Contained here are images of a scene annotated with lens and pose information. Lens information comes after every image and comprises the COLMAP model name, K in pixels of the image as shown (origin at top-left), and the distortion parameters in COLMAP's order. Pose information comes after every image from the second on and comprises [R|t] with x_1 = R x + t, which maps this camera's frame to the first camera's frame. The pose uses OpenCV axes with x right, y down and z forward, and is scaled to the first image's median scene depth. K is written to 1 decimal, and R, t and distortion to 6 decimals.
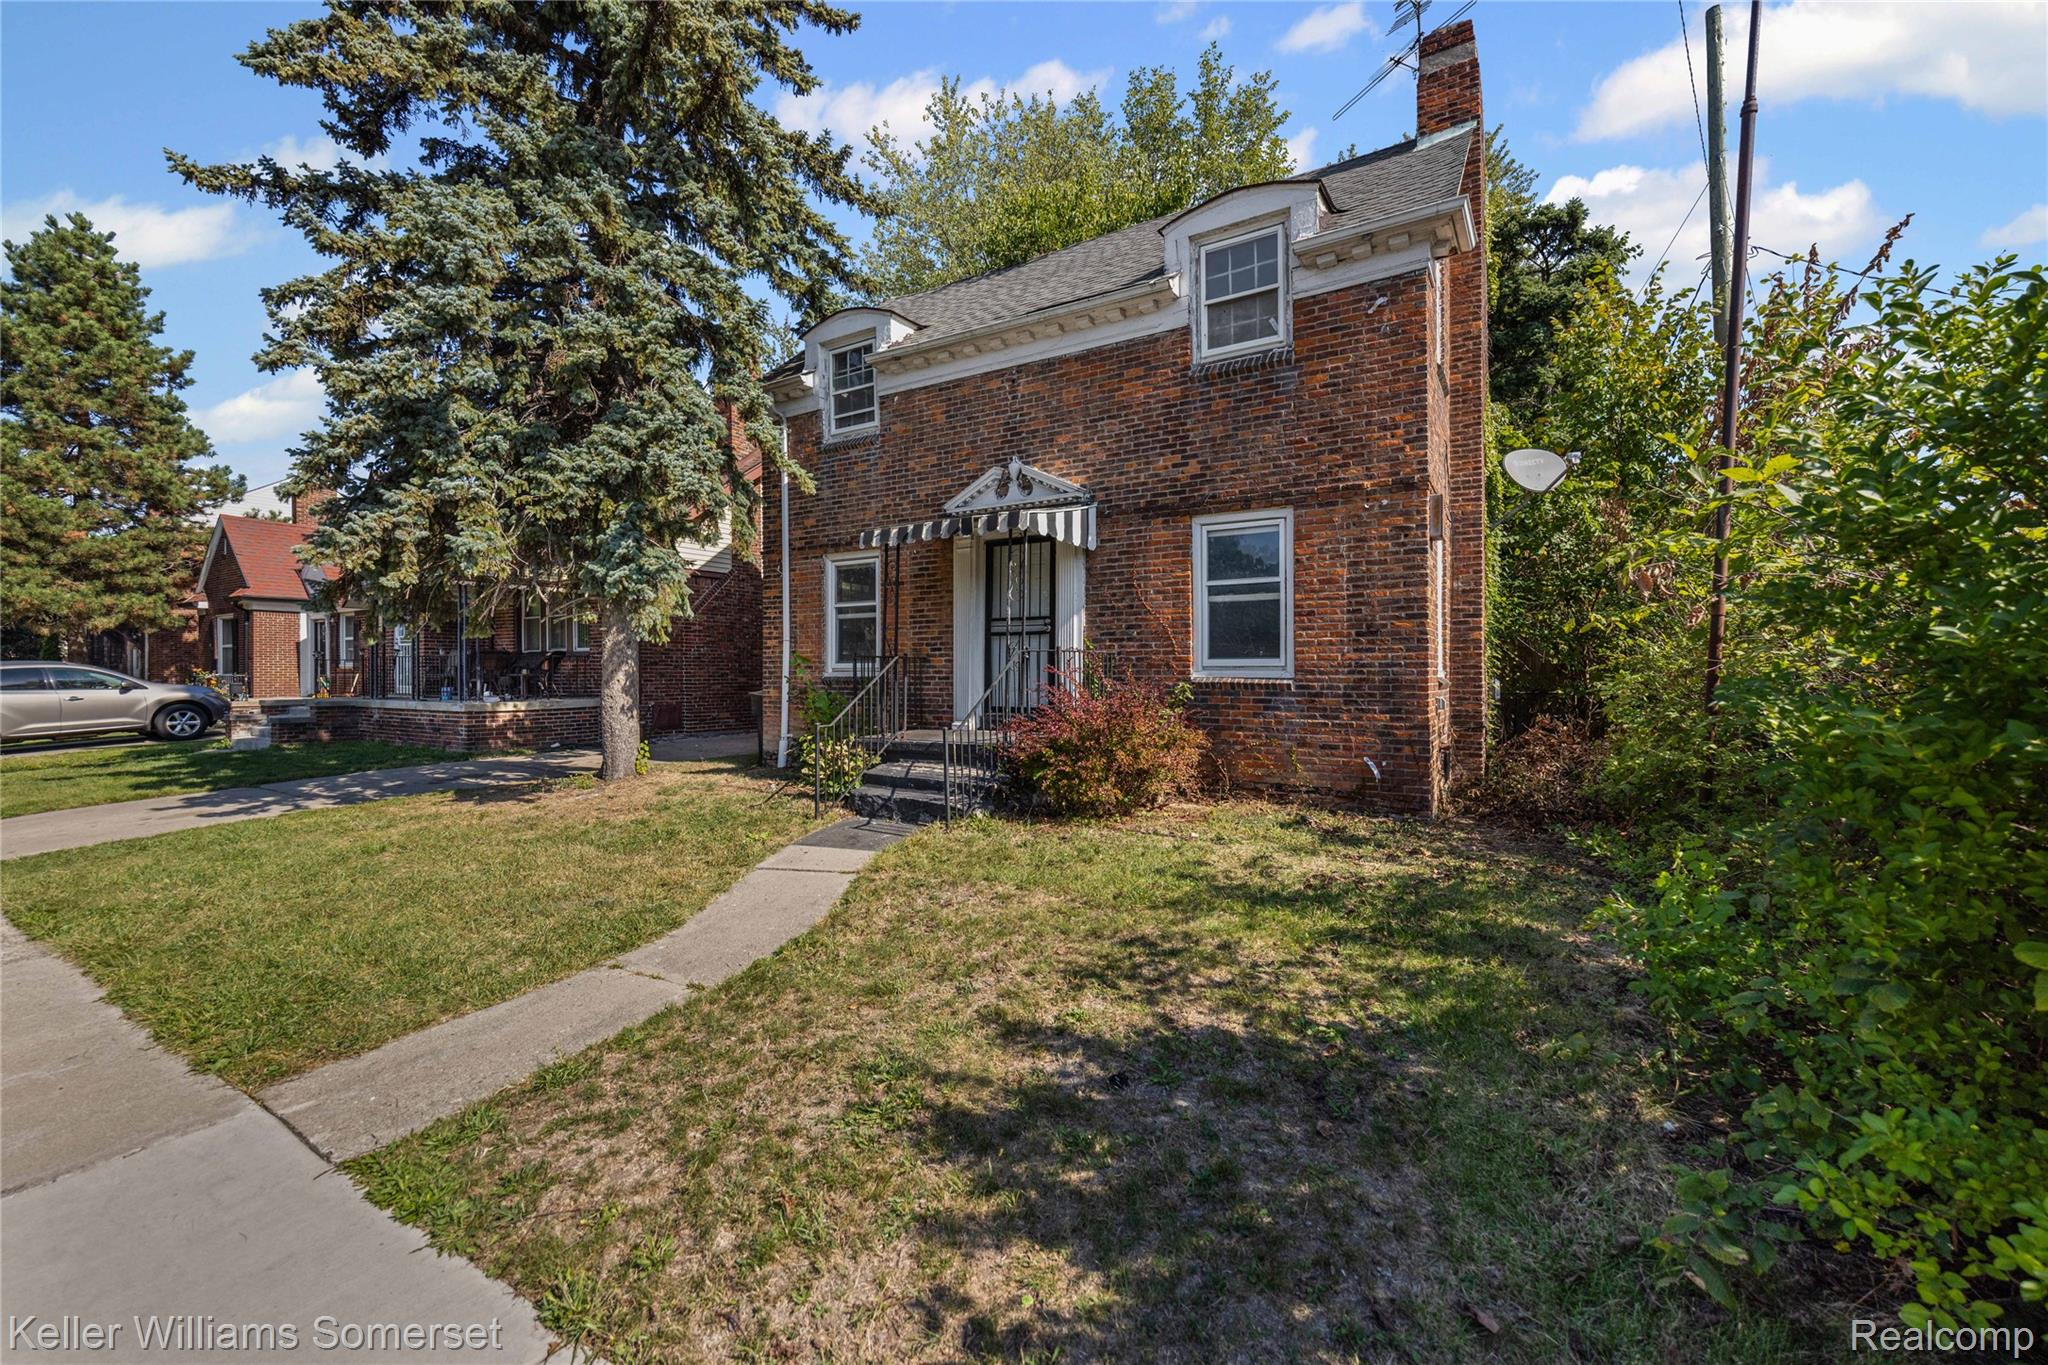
lens RADIAL K [[787.4, 0, 1024.0], [0, 787.4, 682.5], [0, 0, 1]] dist [0.004749, -0.000386]
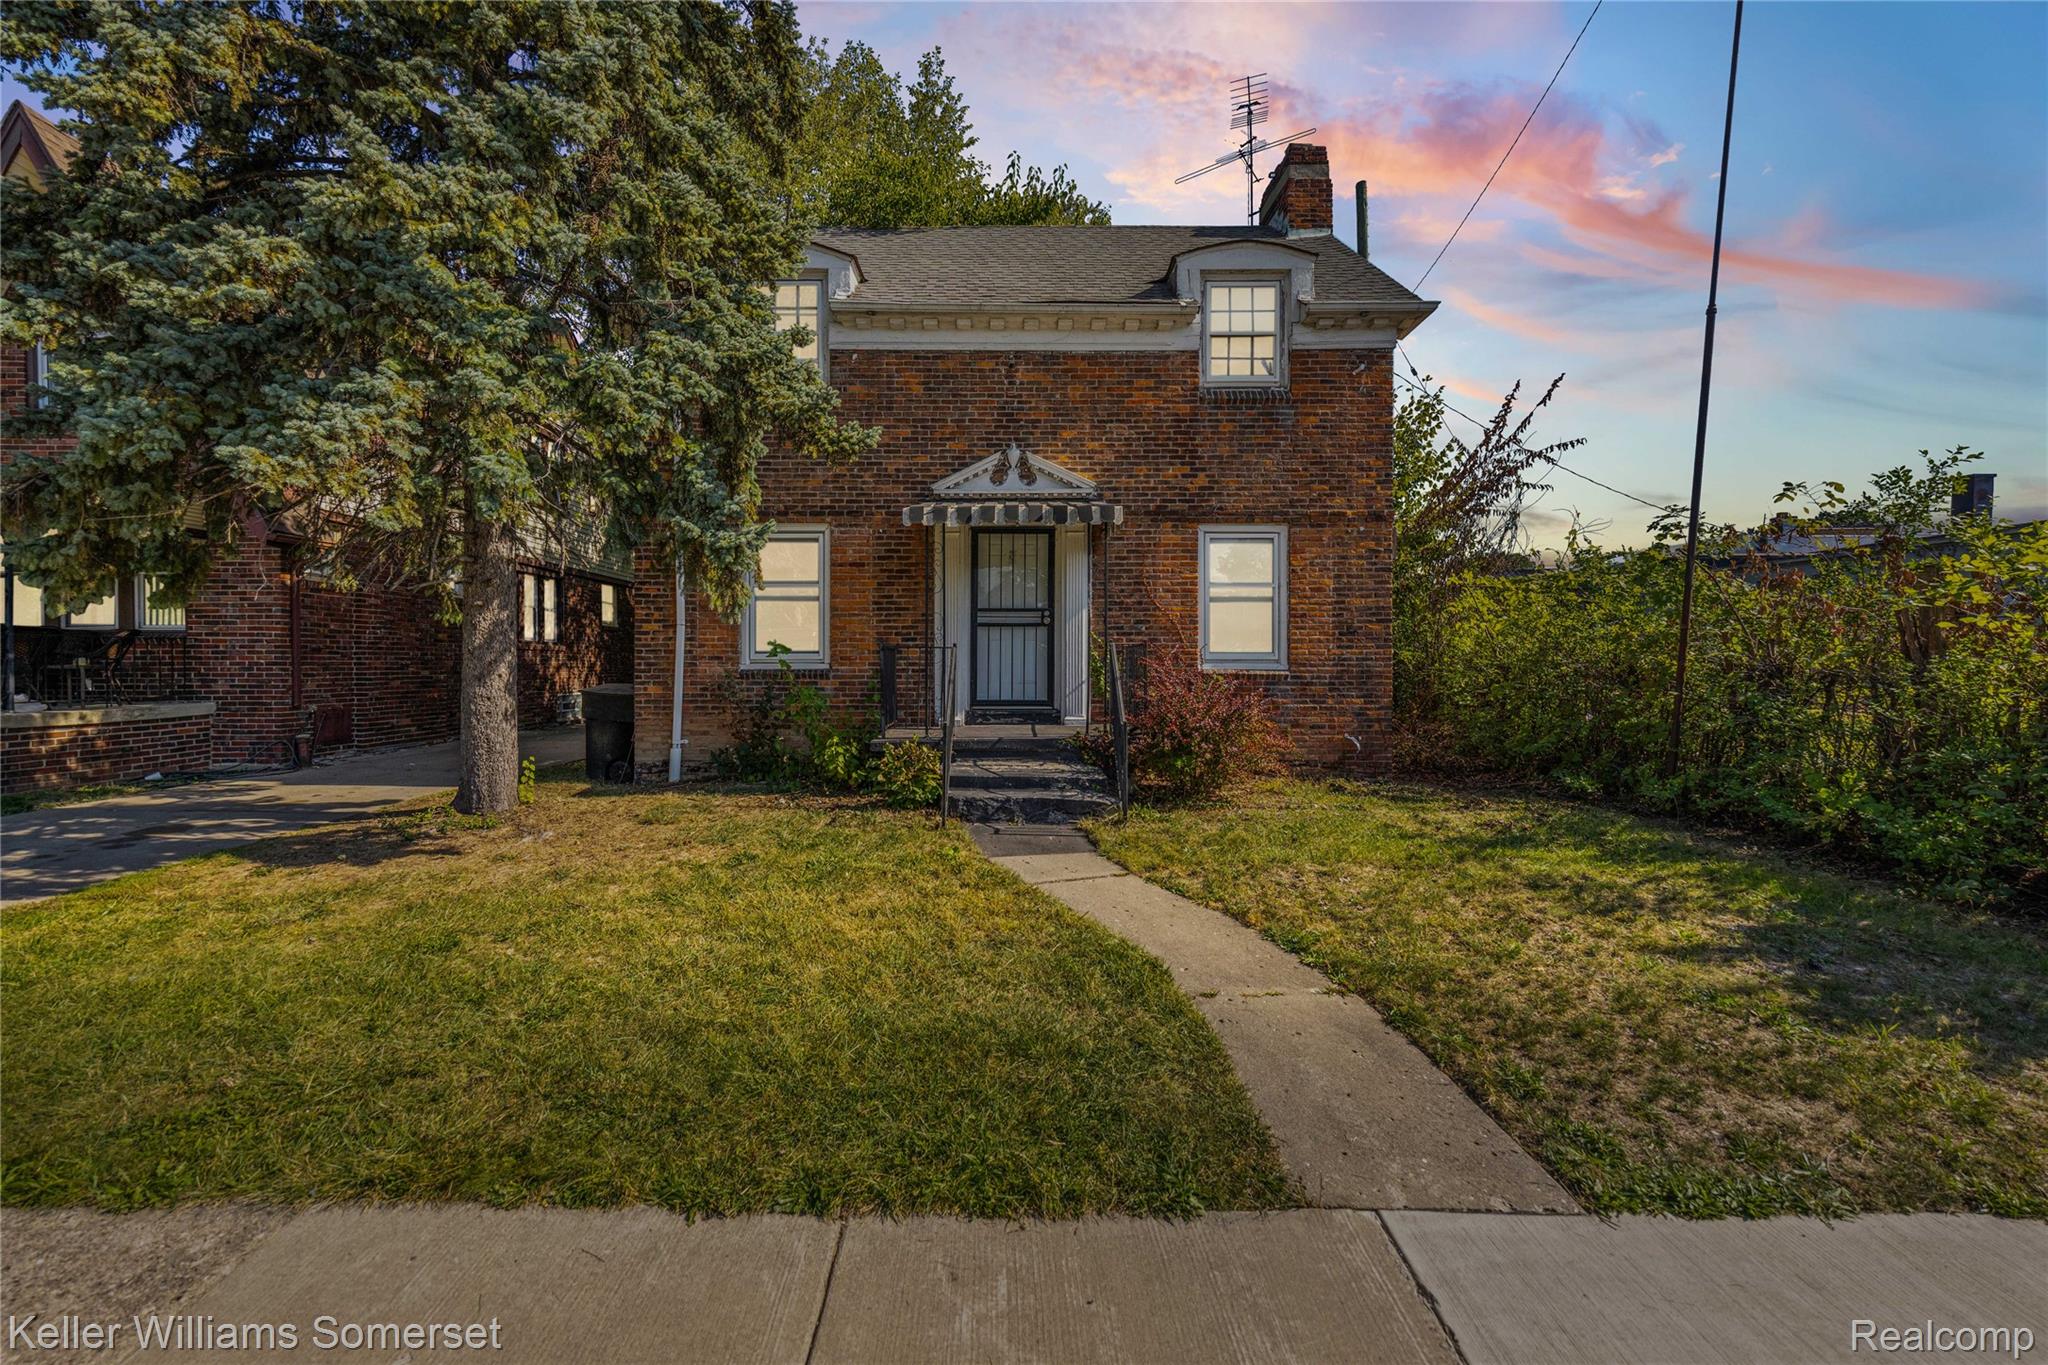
lens RADIAL K [[787.4, 0, 1024.0], [0, 787.4, 682.5], [0, 0, 1]] dist [0.004749, -0.000386]
pose [[0.866806, -0.010033, 0.498544, -0.521718], [0.004777, 0.999919, 0.011818, -0.002145], [-0.498622, -0.007862, 0.866784, 0.151675]]
